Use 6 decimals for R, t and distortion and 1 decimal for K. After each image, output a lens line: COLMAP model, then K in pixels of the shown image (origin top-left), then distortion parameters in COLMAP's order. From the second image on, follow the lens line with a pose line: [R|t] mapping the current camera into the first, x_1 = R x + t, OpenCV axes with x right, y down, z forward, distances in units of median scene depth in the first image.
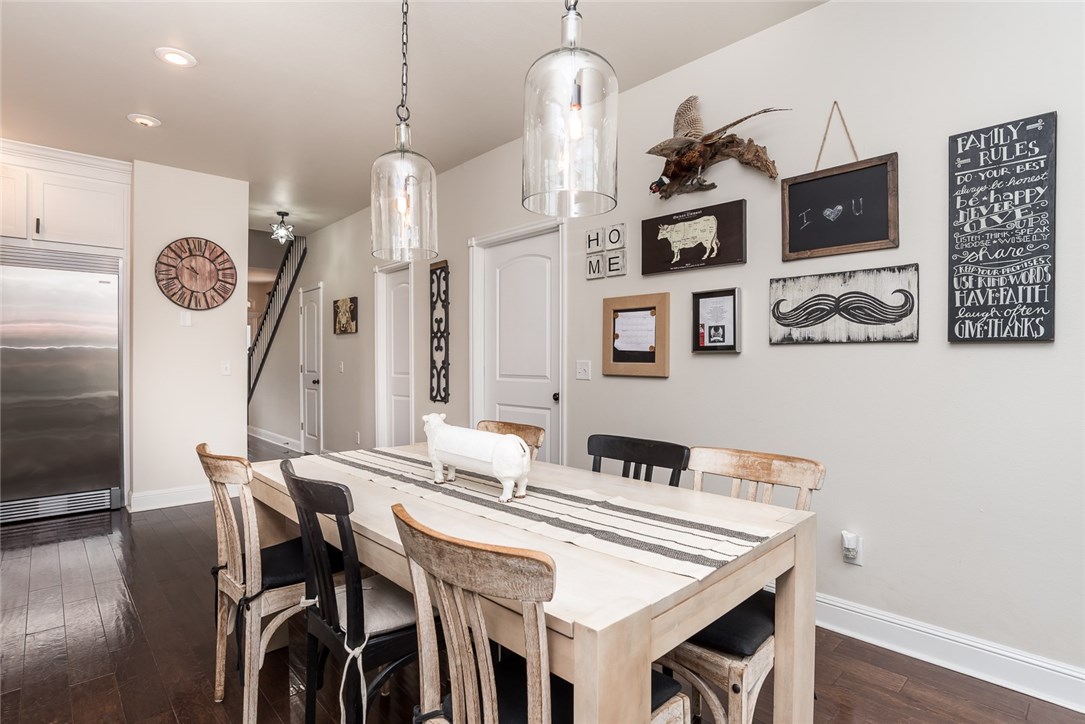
lens RADIAL K [[578.0, 0, 540.0], [0, 578.0, 357.9], [0, 0, 1]] dist [-0.016897, 0.034236]
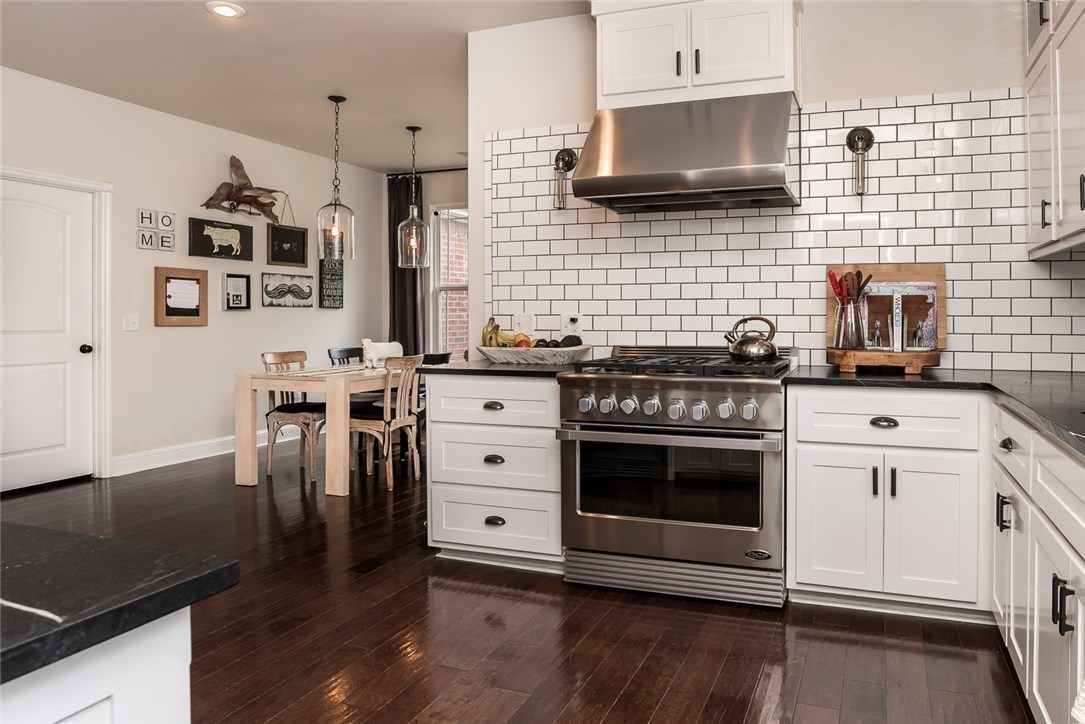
lens RADIAL K [[578.0, 0, 540.0], [0, 578.0, 357.9], [0, 0, 1]] dist [-0.016897, 0.034236]
pose [[-0.345283, -0.068528, 0.935993, -1.632453], [-0.001643, 0.997373, 0.072415, 0.006666], [-0.938497, 0.023465, -0.344489, 0.749139]]
